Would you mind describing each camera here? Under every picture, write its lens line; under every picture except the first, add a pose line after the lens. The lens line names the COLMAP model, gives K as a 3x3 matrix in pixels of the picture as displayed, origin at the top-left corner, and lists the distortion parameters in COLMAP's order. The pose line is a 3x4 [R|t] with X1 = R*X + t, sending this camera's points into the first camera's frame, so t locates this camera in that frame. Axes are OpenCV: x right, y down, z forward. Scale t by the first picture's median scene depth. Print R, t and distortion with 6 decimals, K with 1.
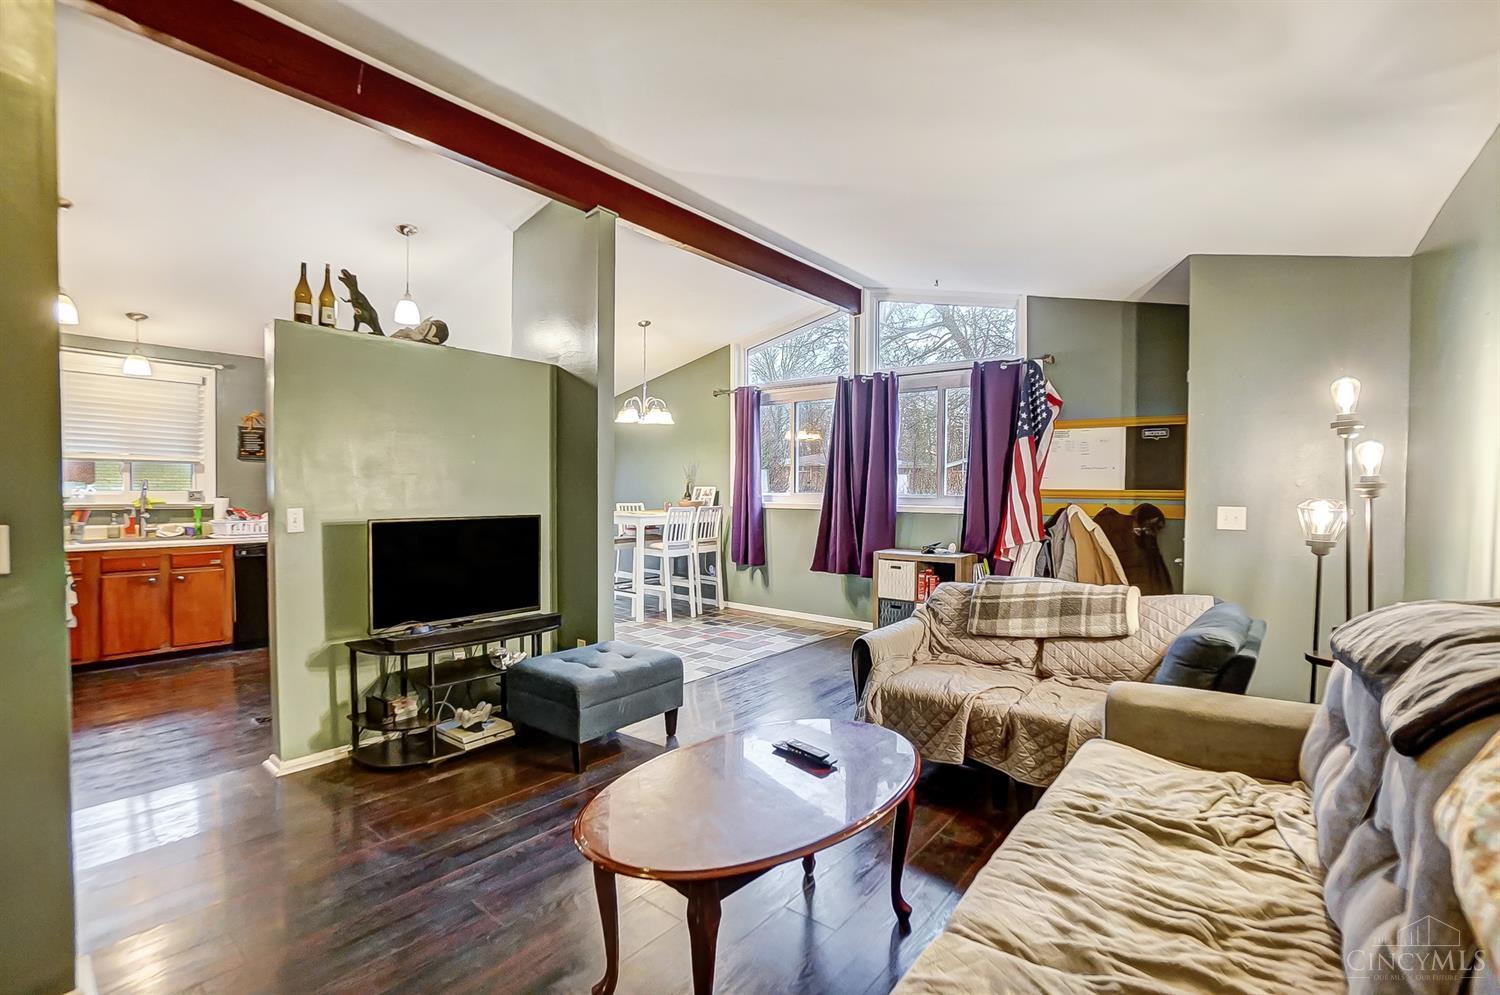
lens RADIAL K [[670.5, 0, 745.0], [0, 670.5, 508.1], [0, 0, 1]] dist [-0.065886, 0.026209]
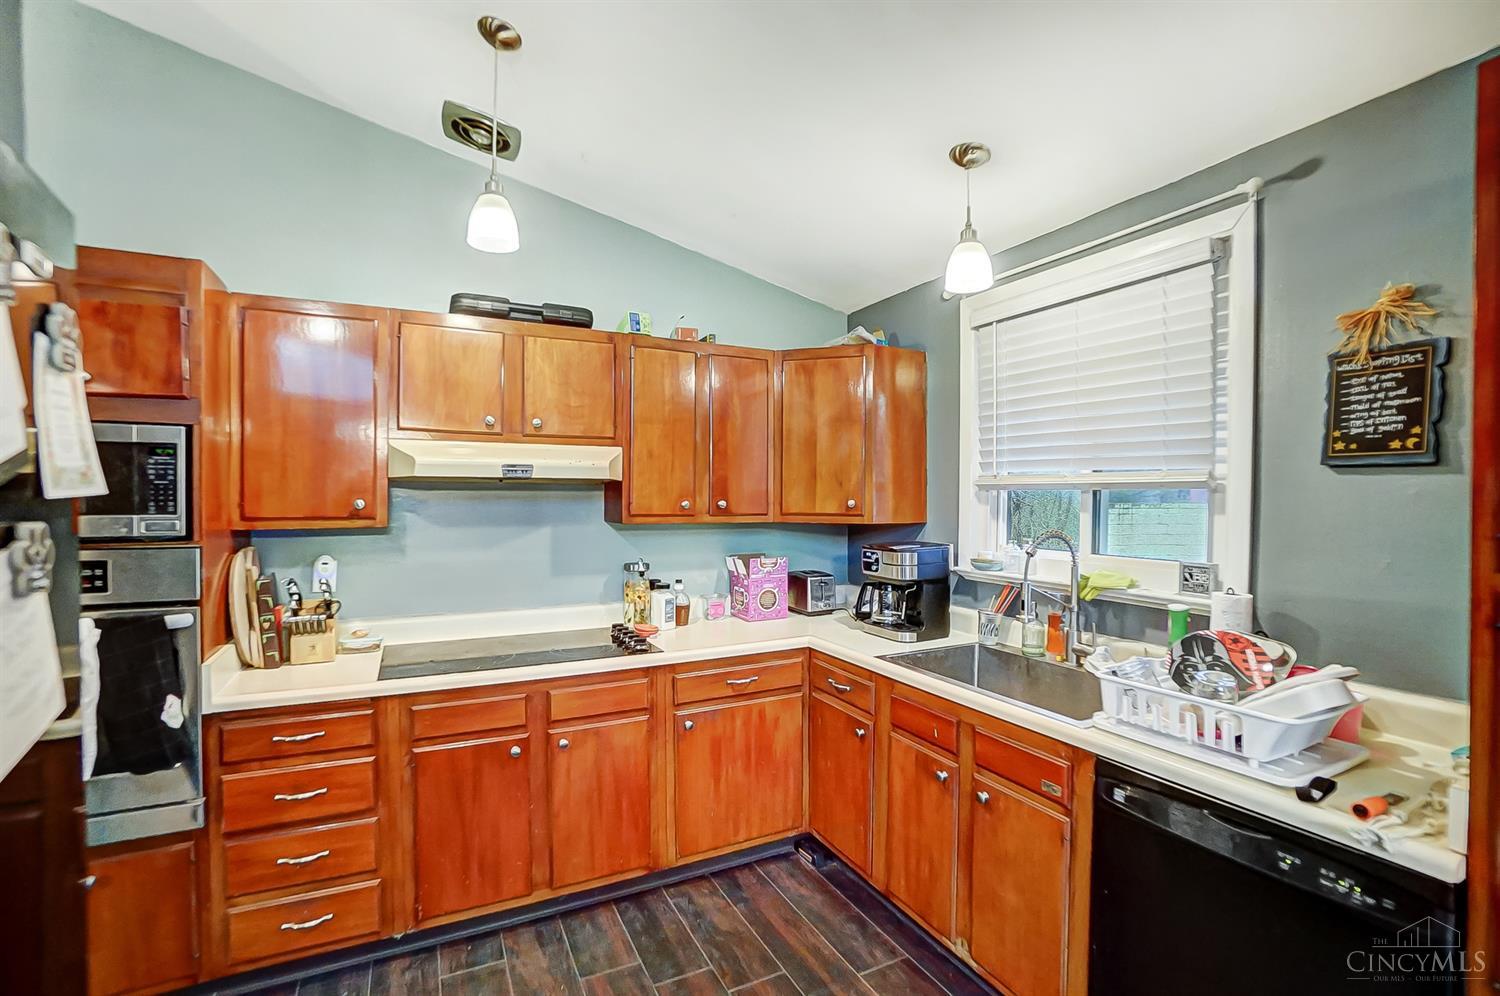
lens RADIAL K [[670.5, 0, 745.0], [0, 670.5, 508.6], [0, 0, 1]] dist [-0.065886, 0.026209]
pose [[-0.399562, 0.007153, -0.916678, -0.321446], [-0.032314, 0.999238, 0.021882, -0.043560], [0.916136, 0.038365, -0.399027, 0.700447]]
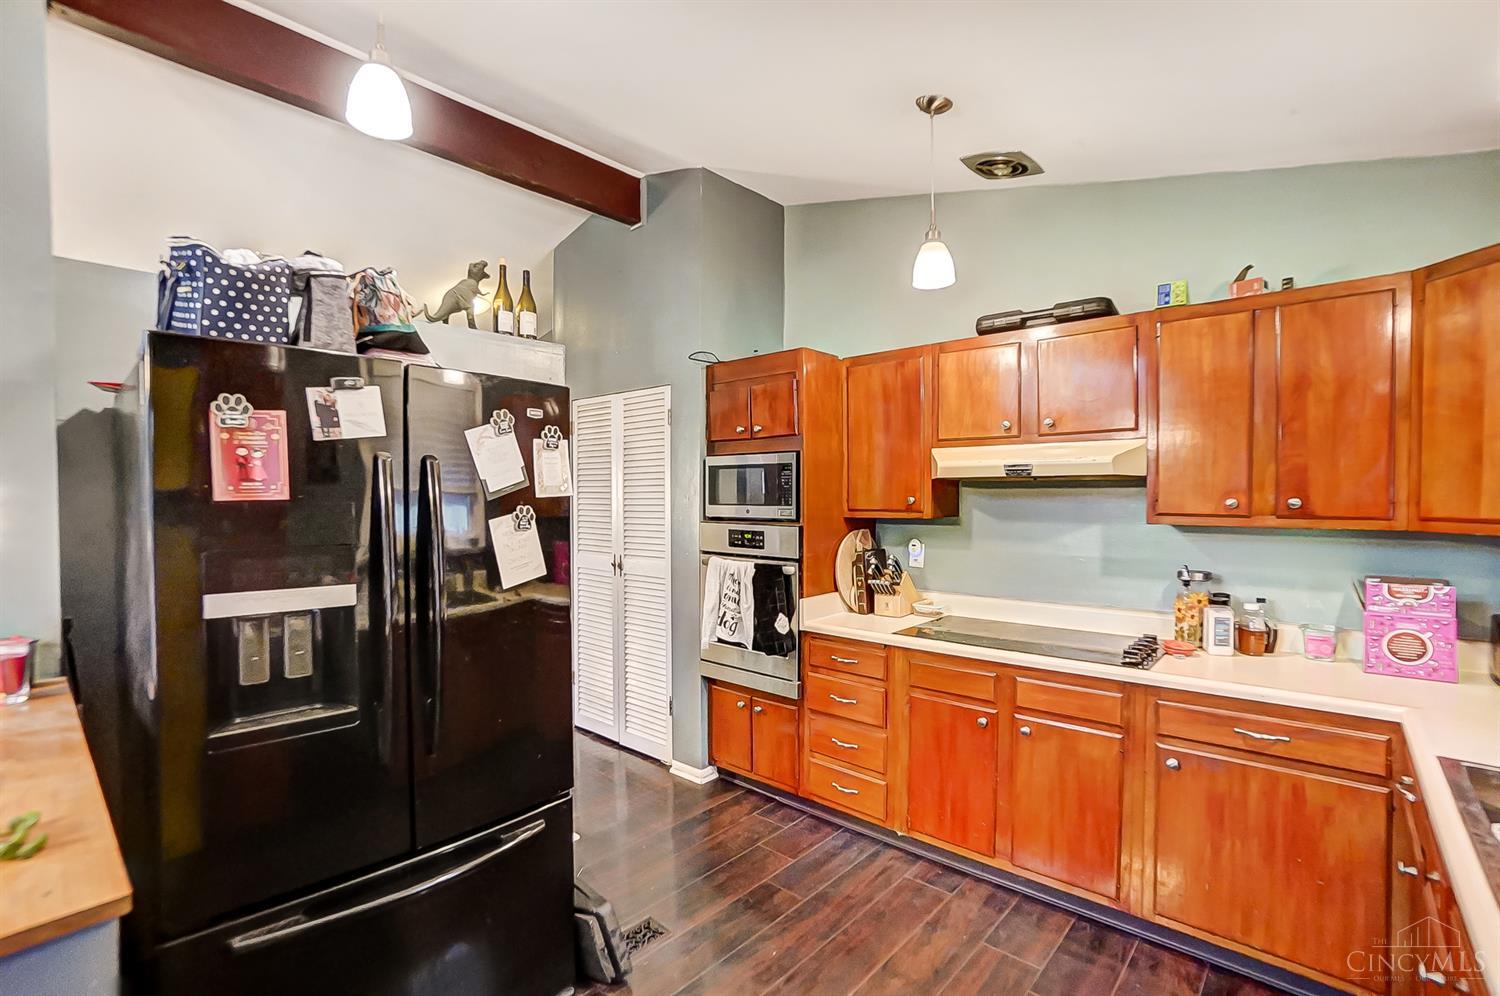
lens RADIAL K [[670.5, 0, 745.0], [0, 670.5, 508.6], [0, 0, 1]] dist [-0.065886, 0.026209]
pose [[-0.999351, -0.004029, 0.035802, -0.452705], [-0.002213, 0.998716, 0.050610, -0.048735], [-0.035960, 0.050498, -0.998077, 0.831037]]
